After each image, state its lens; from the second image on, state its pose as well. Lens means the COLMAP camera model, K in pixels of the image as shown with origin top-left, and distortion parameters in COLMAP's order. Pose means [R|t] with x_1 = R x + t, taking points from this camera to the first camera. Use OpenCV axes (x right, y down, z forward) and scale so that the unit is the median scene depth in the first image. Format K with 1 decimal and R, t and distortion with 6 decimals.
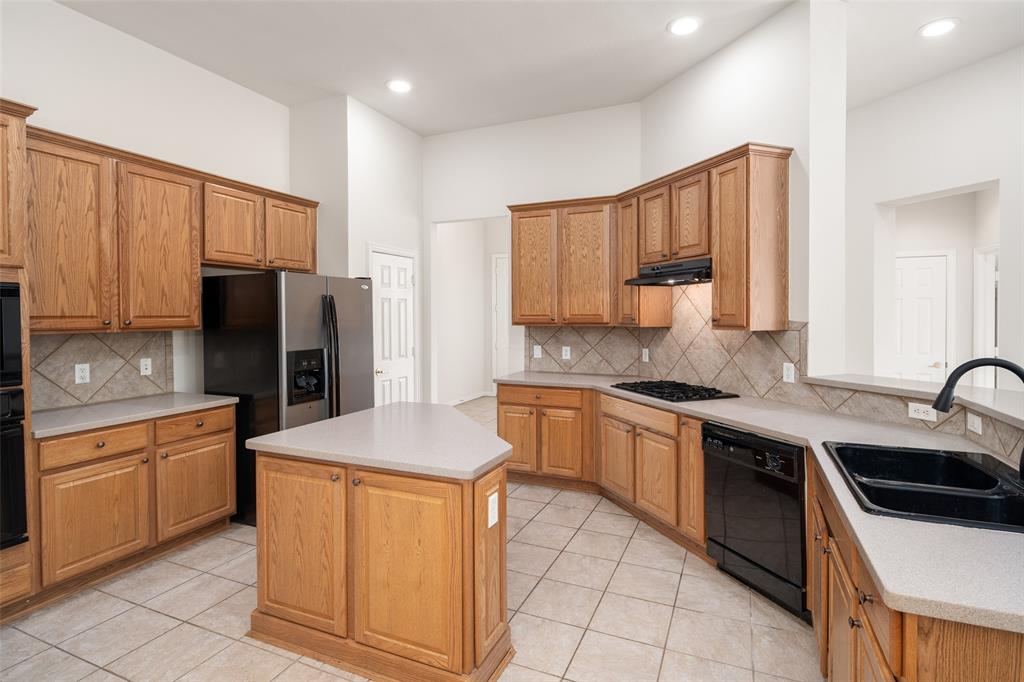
lens RADIAL K [[502.7, 0, 518.8], [0, 502.7, 323.4], [0, 0, 1]] dist [0.006922, -0.002709]
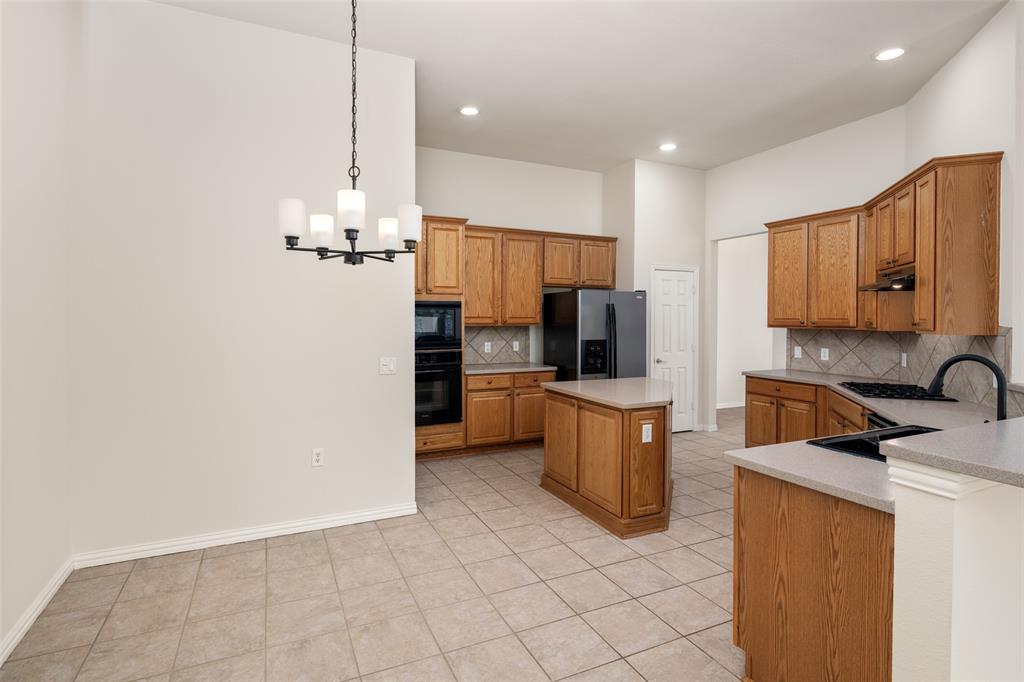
lens RADIAL K [[538.1, 0, 530.5], [0, 538.1, 323.1], [0, 0, 1]] dist [0.037561, -0.000246]
pose [[0.763181, 0.013679, -0.646040, 0.484090], [-0.018090, 0.999836, -0.000200, 0.005346], [0.645931, 0.011839, 0.763304, -0.378689]]
